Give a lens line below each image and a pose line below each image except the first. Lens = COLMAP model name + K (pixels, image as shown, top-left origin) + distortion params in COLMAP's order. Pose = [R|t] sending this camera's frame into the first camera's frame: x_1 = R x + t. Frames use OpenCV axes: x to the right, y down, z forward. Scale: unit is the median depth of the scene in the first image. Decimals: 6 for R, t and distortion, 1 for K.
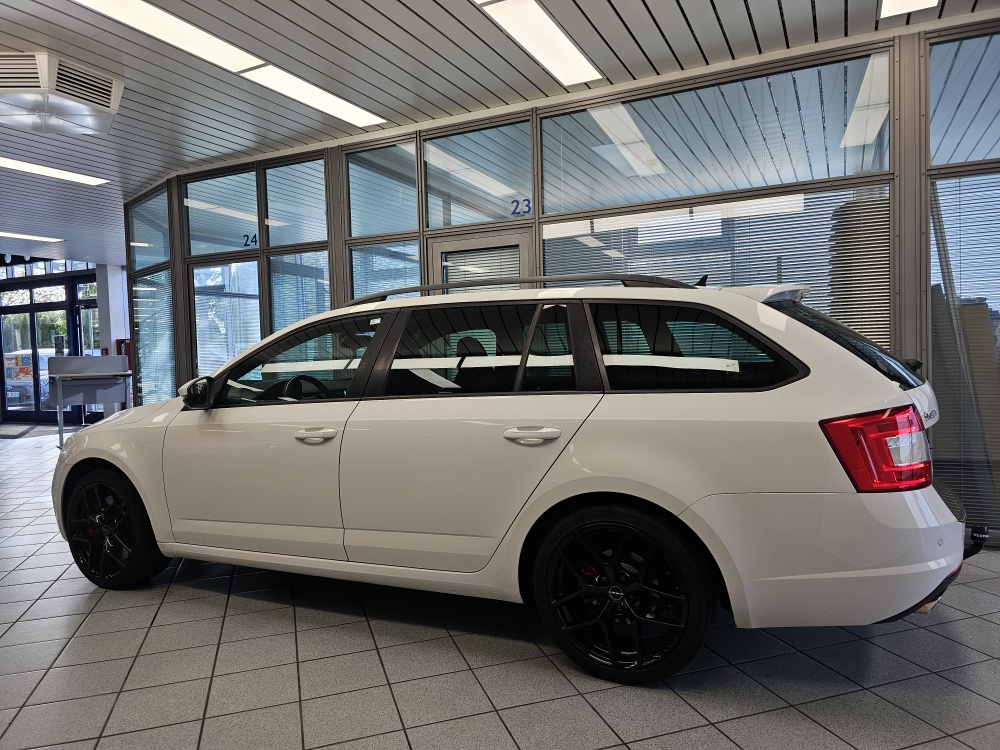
lens RADIAL K [[678.7, 0, 507.8], [0, 678.7, 371.0], [0, 0, 1]] dist [0.058893, -0.060604]
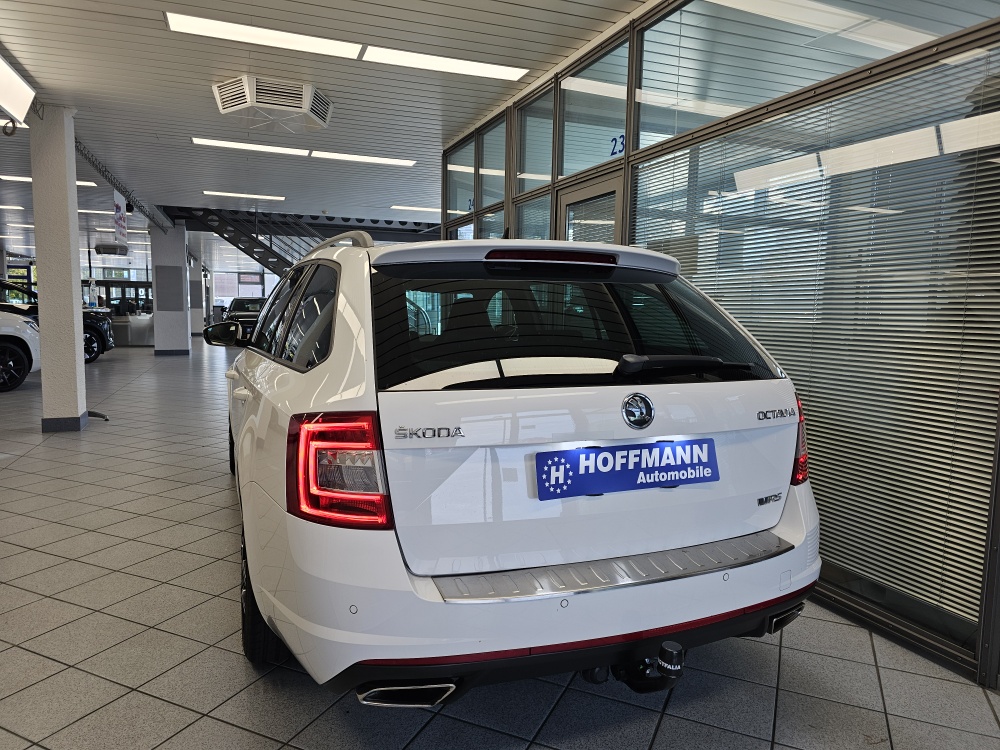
lens RADIAL K [[678.7, 0, 498.0], [0, 678.7, 375.3], [0, 0, 1]] dist [0.058893, -0.060604]
pose [[0.730139, 0.106817, -0.674898, 0.518909], [-0.057753, 0.993818, 0.094814, -0.027506], [0.680854, -0.030250, 0.731795, 0.263279]]
